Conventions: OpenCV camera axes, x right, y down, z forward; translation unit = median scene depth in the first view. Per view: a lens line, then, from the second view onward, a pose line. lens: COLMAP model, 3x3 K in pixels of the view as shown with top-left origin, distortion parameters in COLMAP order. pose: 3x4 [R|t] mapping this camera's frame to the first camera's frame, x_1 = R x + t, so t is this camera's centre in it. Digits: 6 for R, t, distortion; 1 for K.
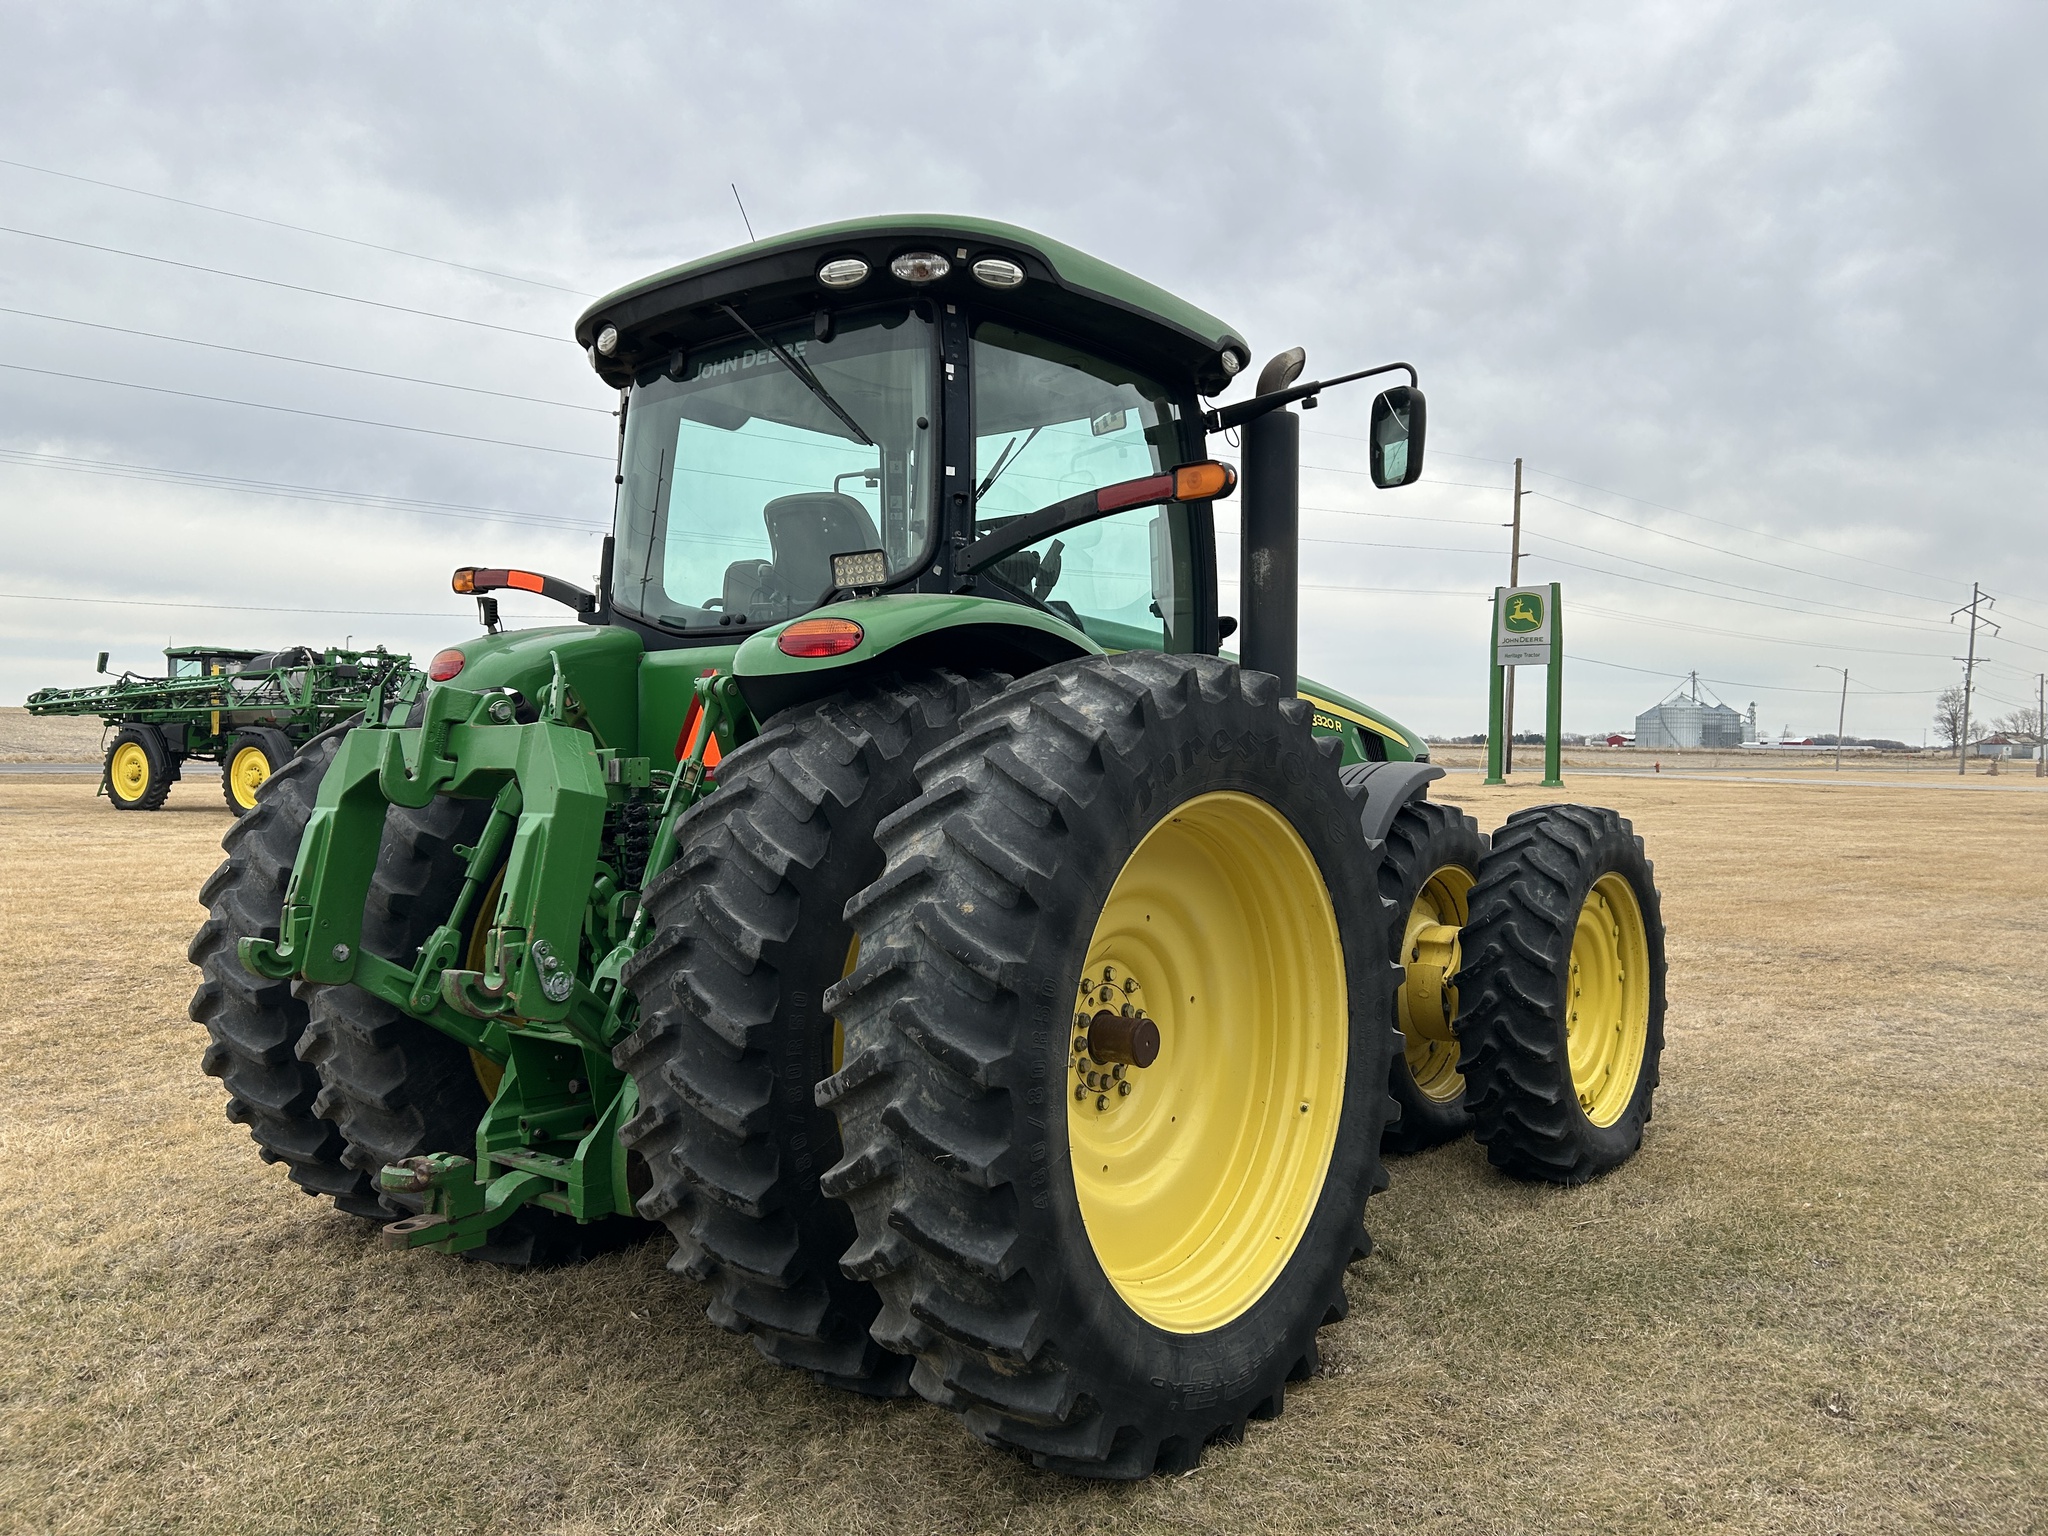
lens RADIAL K [[1516.9, 0, 1033.5], [0, 1516.9, 755.8], [0, 0, 1]] dist [0.059207, -0.063721]
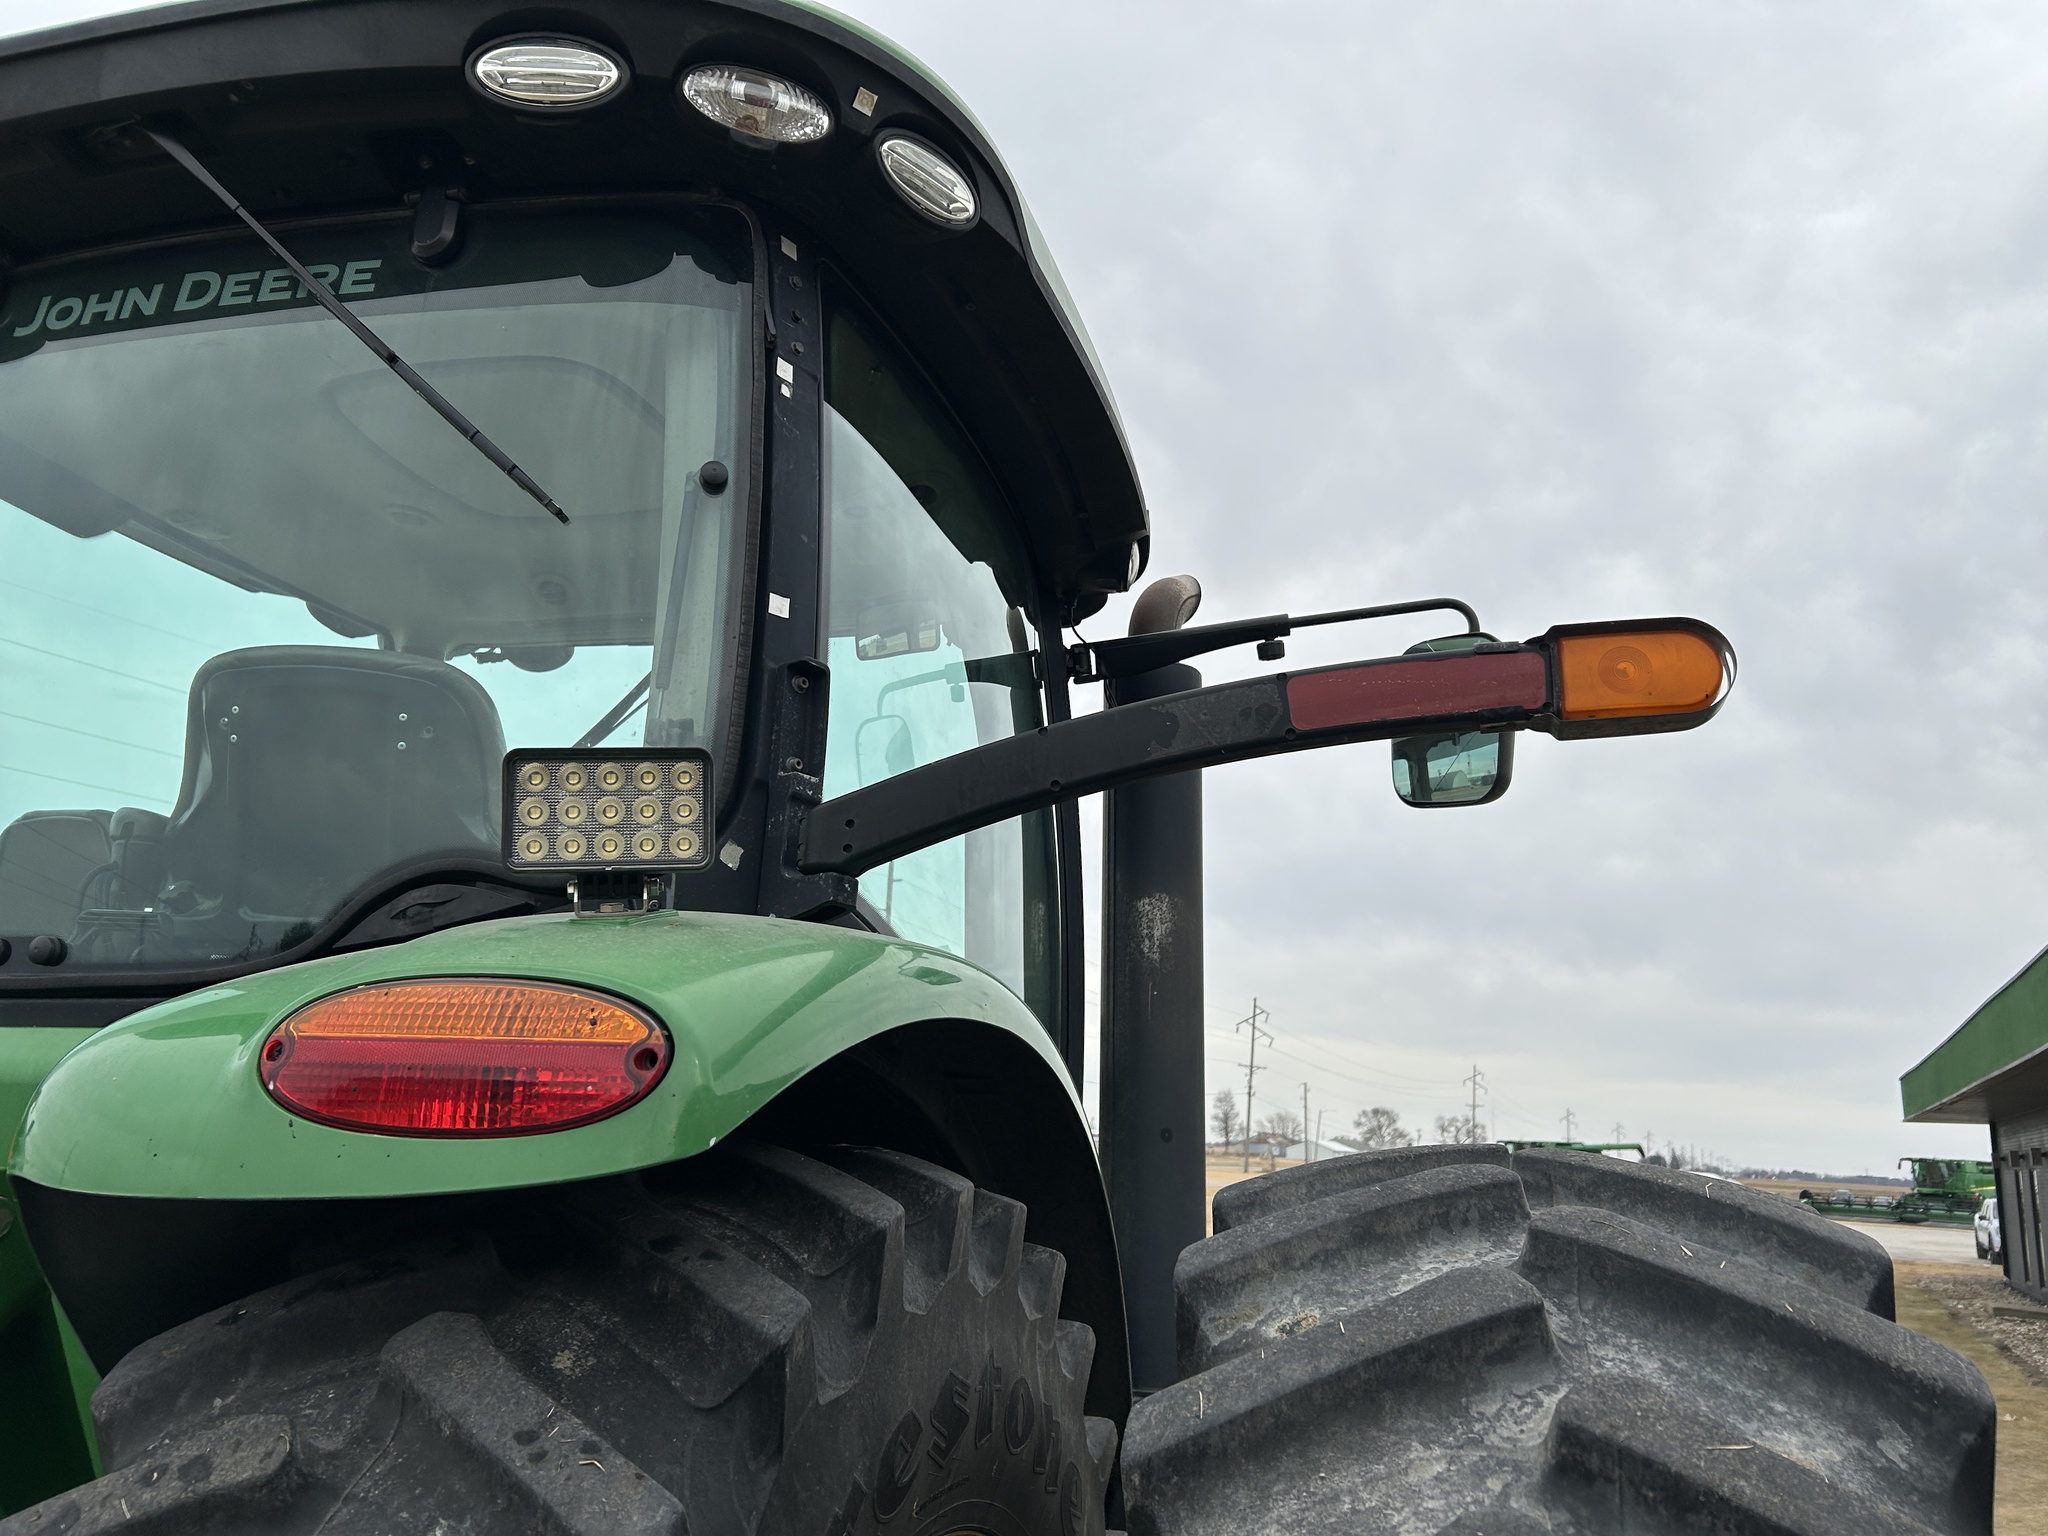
lens RADIAL K [[1516.9, 0, 1033.5], [0, 1516.9, 755.8], [0, 0, 1]] dist [0.059207, -0.063721]
pose [[0.913472, 0.128336, 0.386134, -0.122689], [-0.031349, 0.968336, -0.247675, -0.050954], [-0.405693, 0.214139, 0.888571, 0.565548]]
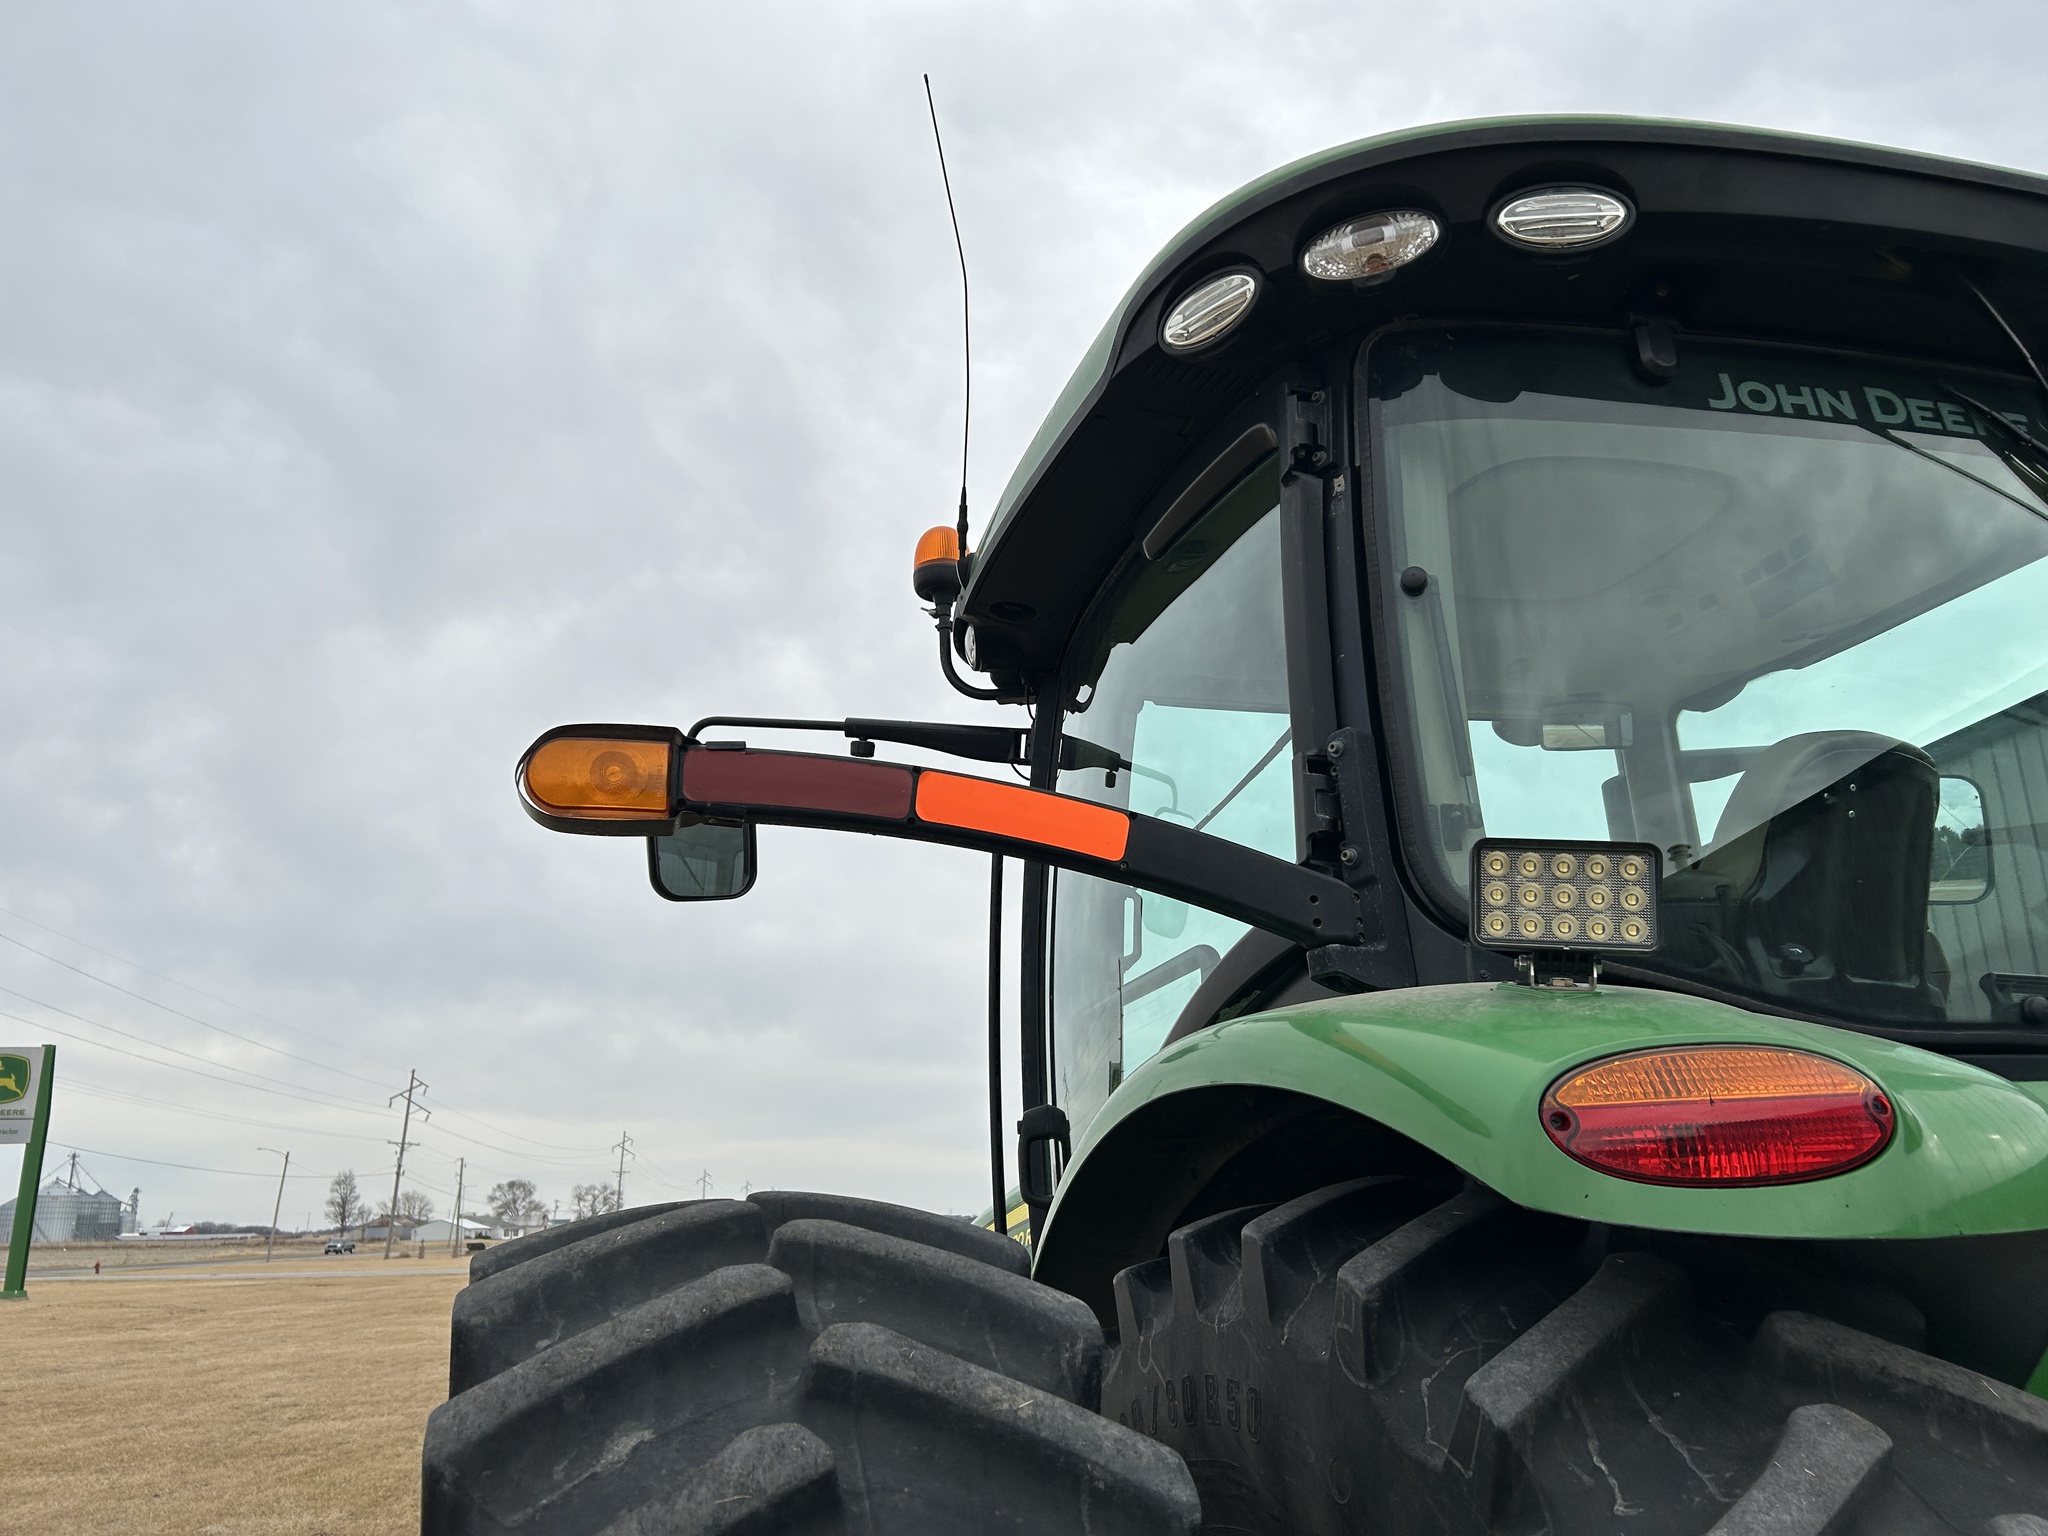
lens RADIAL K [[1536.4, 0, 1017.5], [0, 1536.4, 789.1], [0, 0, 1]] dist [0.028641, -0.010009]
pose [[0.590356, 0.194041, 0.783472, -0.627489], [0.035277, 0.963542, -0.265221, -0.047665], [-0.806372, 0.184214, 0.561988, 0.936780]]
